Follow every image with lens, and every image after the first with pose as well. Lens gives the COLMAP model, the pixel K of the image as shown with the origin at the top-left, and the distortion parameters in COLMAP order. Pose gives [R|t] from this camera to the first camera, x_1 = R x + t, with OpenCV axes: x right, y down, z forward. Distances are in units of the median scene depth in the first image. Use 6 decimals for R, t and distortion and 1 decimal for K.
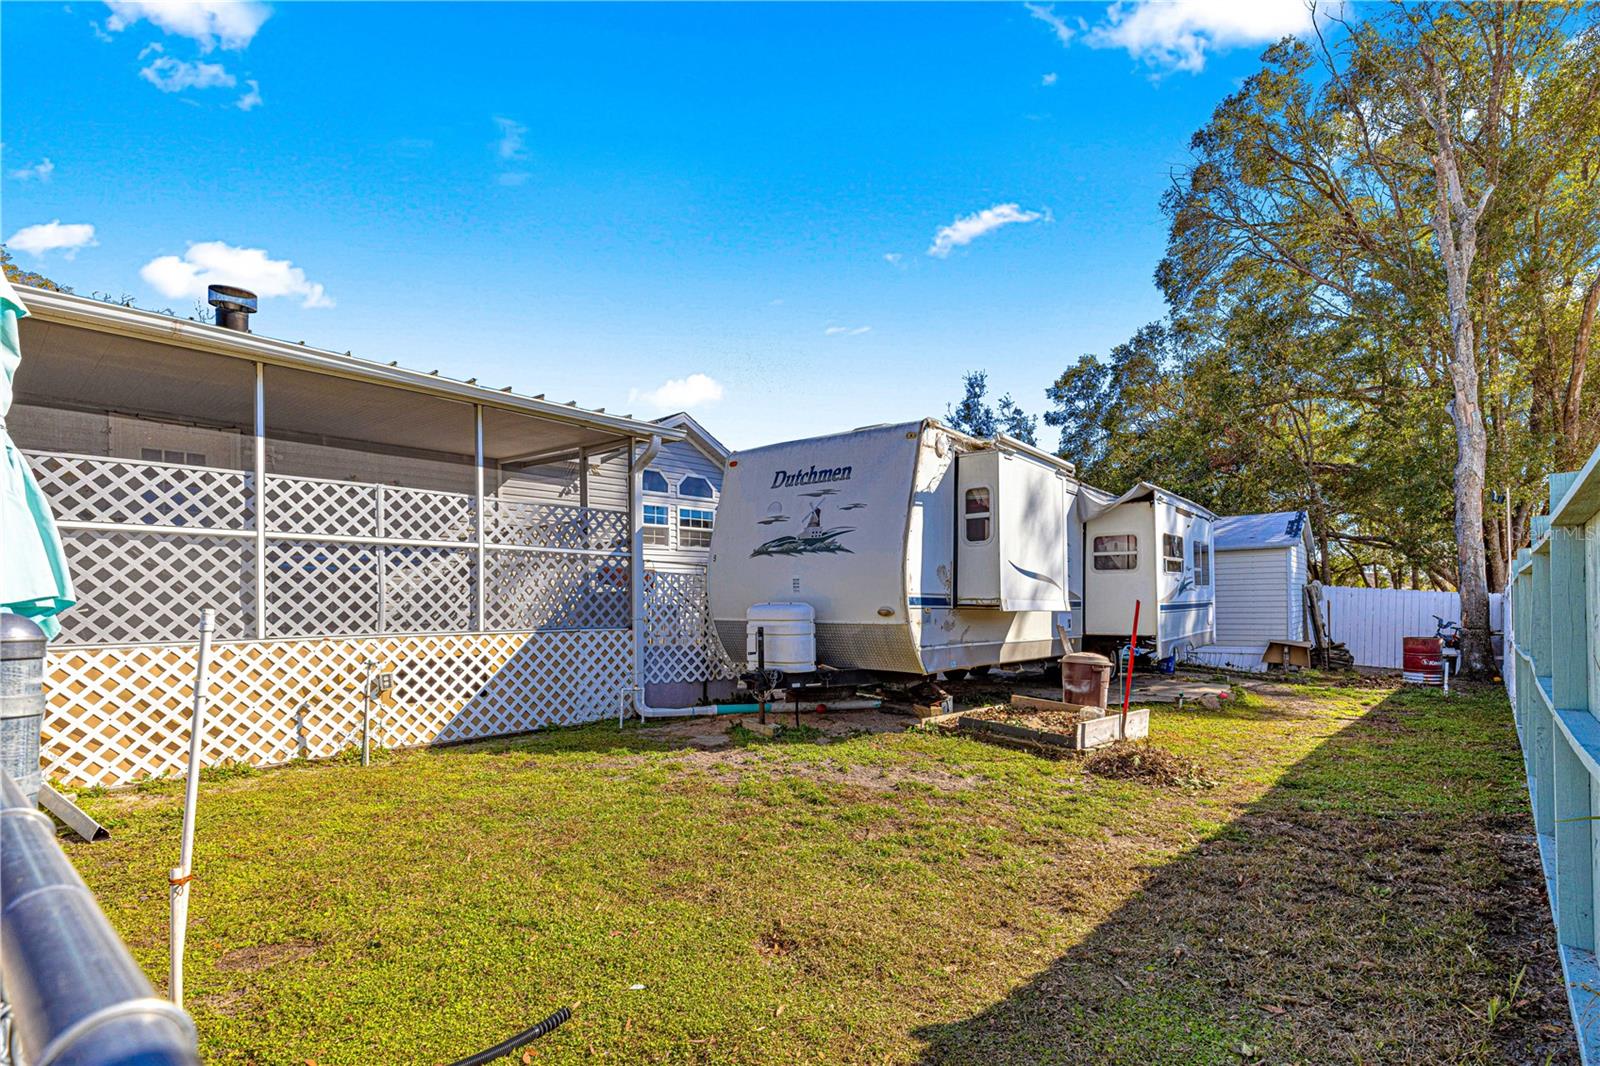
lens RADIAL K [[777.5, 0, 806.9], [0, 777.5, 572.3], [0, 0, 1]] dist [0.013245, -0.001269]
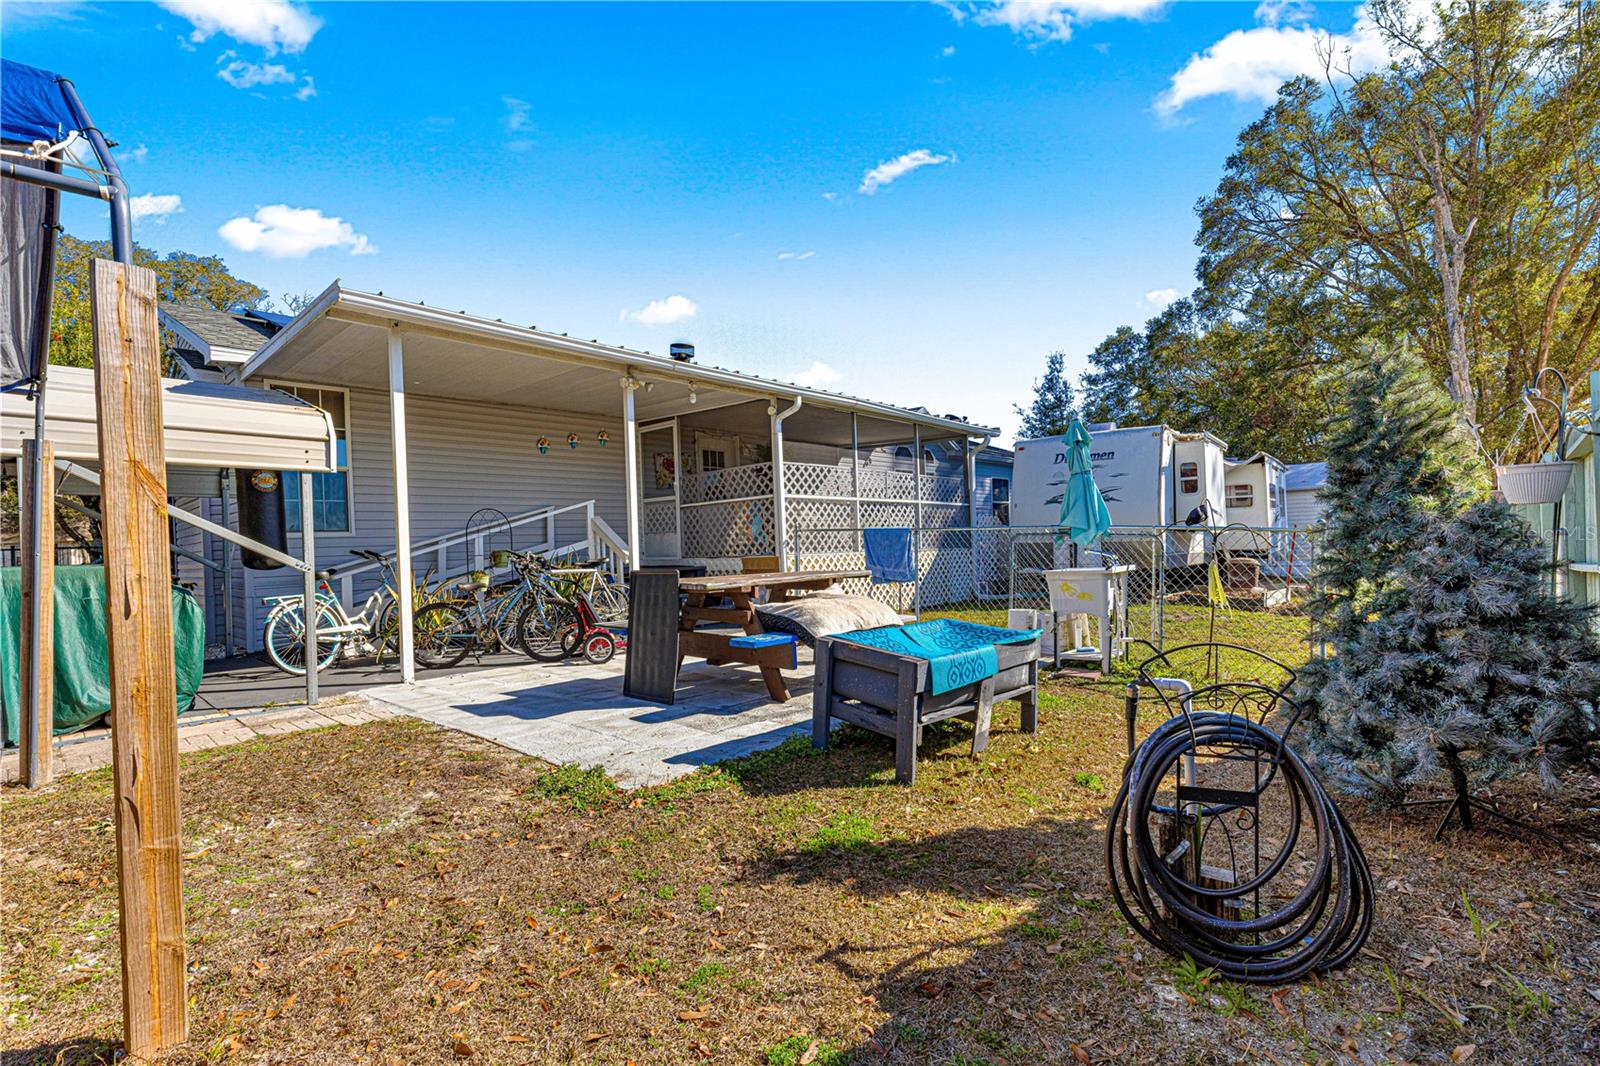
lens RADIAL K [[733.0, 0, 786.9], [0, 733.0, 517.2], [0, 0, 1]] dist [0.009526, 0.000273]
pose [[0.999447, -0.021729, -0.025176, -0.195650], [0.021840, 0.999753, 0.004161, -0.003477], [0.025079, -0.004708, 0.999674, -0.204514]]
